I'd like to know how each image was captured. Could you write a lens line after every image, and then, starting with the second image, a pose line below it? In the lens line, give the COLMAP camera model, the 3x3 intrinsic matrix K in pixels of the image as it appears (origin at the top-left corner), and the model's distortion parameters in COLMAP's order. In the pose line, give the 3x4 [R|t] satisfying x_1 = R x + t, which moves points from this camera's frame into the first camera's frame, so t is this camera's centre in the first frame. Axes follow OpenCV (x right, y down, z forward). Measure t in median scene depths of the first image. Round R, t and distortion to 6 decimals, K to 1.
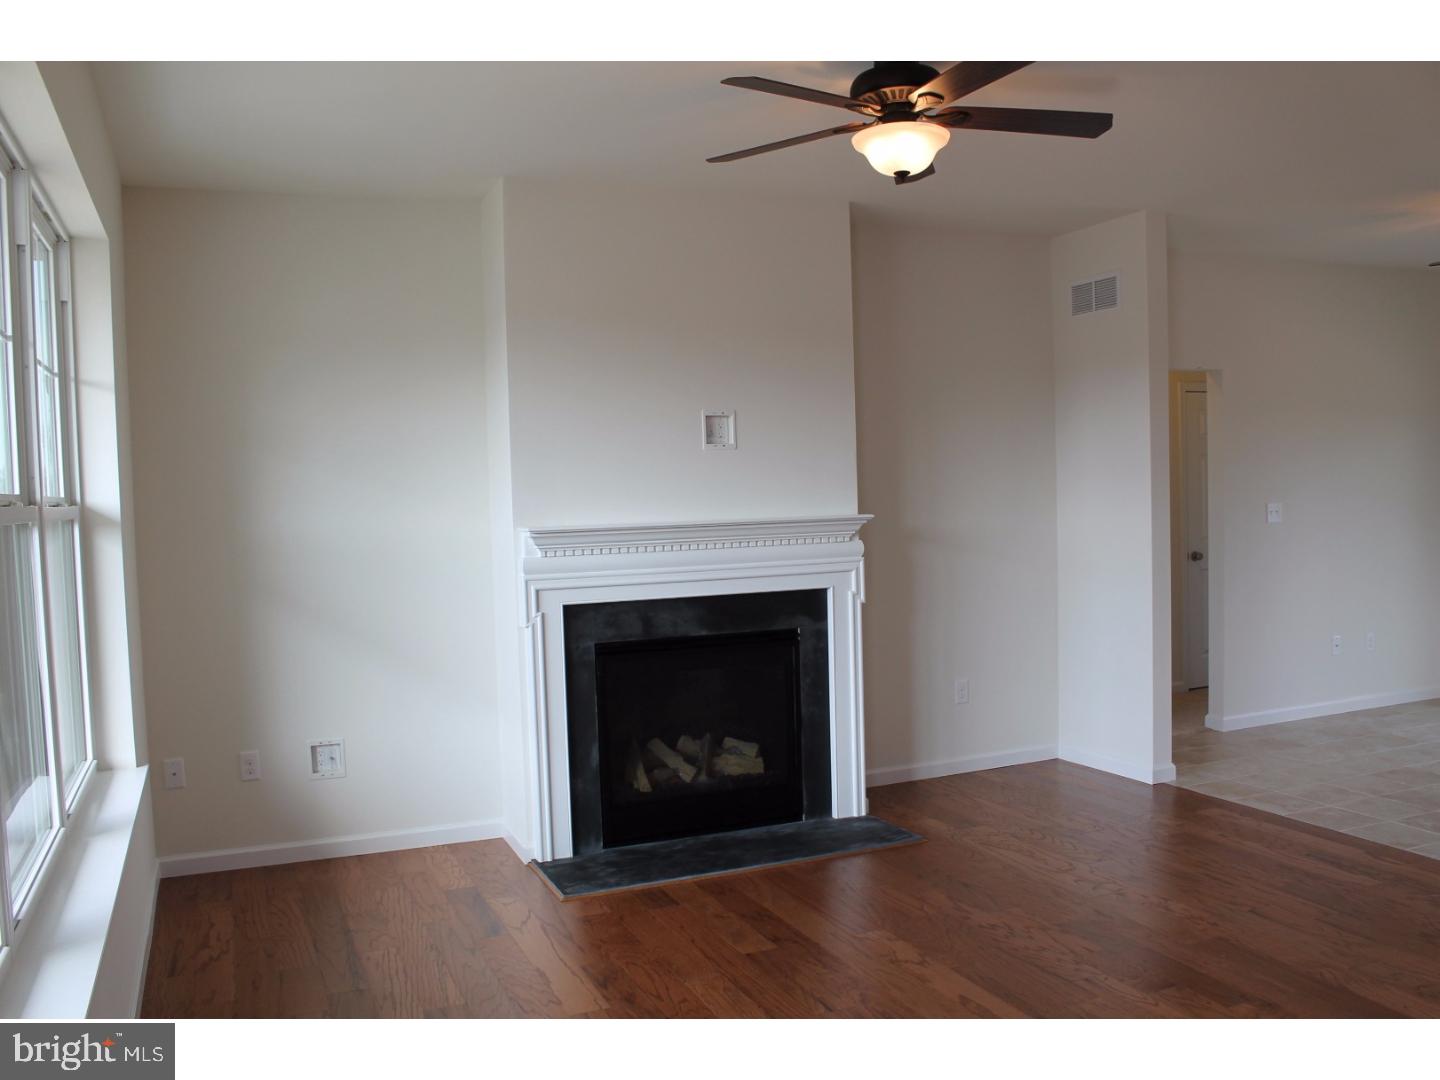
lens RADIAL K [[1230.8, 0, 720.0], [0, 1230.8, 540.0], [0, 0, 1]] dist [-0.181364, 0.158589]
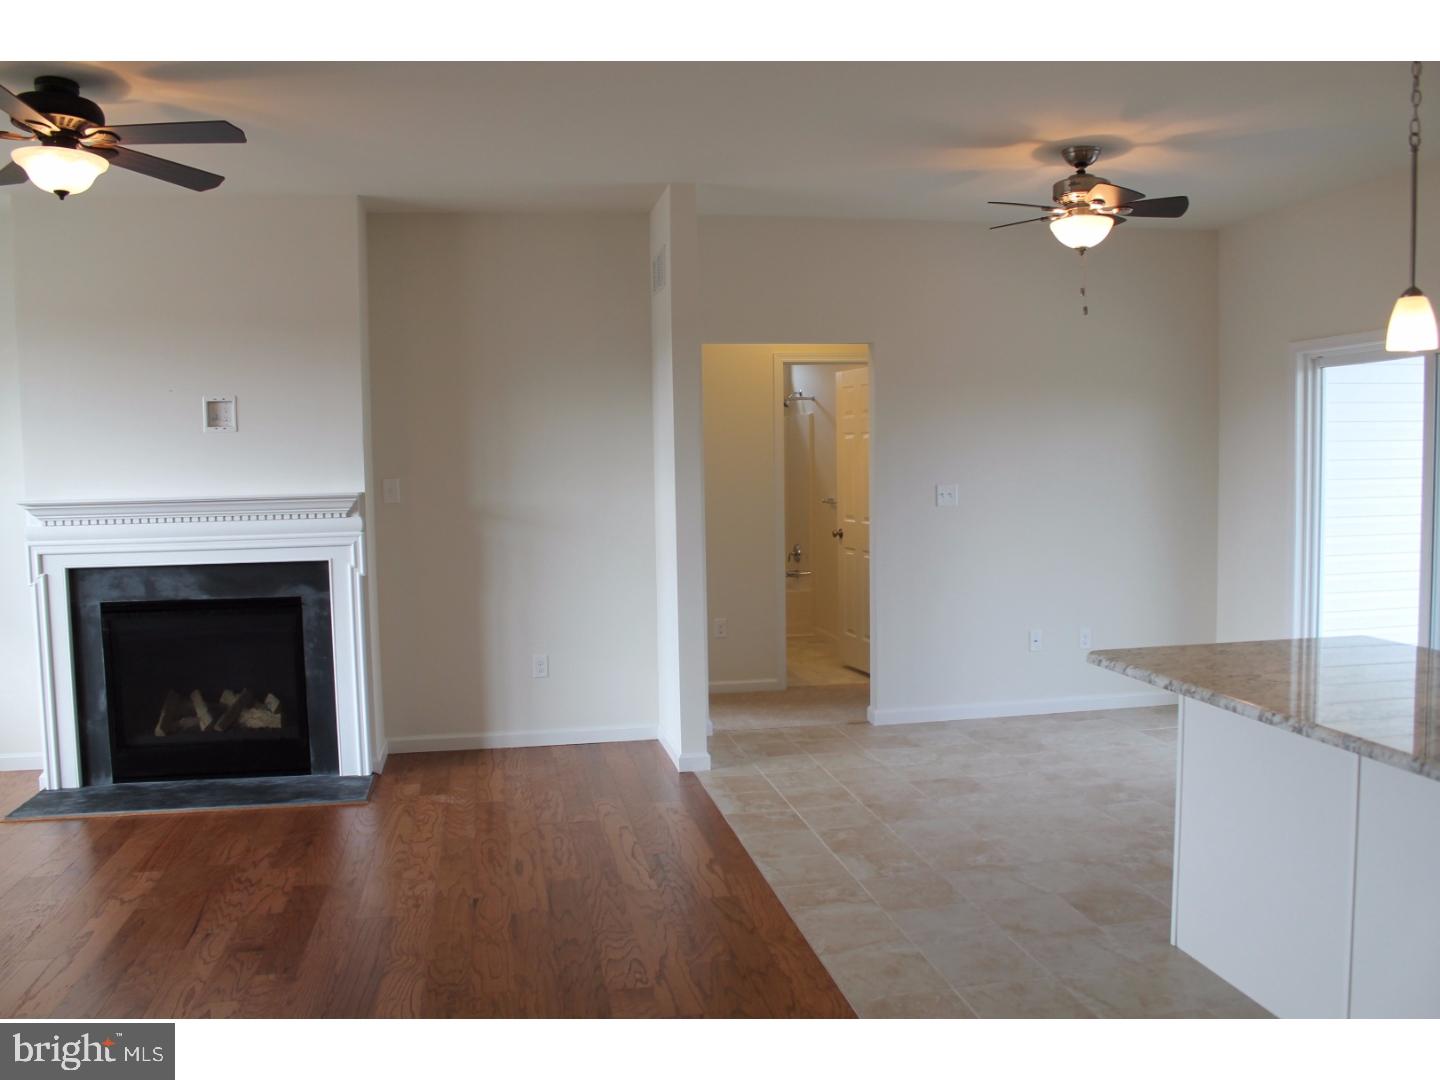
lens RADIAL K [[1230.8, 0, 720.0], [0, 1230.8, 540.0], [0, 0, 1]] dist [-0.181364, 0.158589]
pose [[0.978822, 0.028032, -0.202785, 0.665022], [-0.021243, 0.999141, 0.035581, -0.024825], [0.203609, -0.030519, 0.978577, 0.038211]]
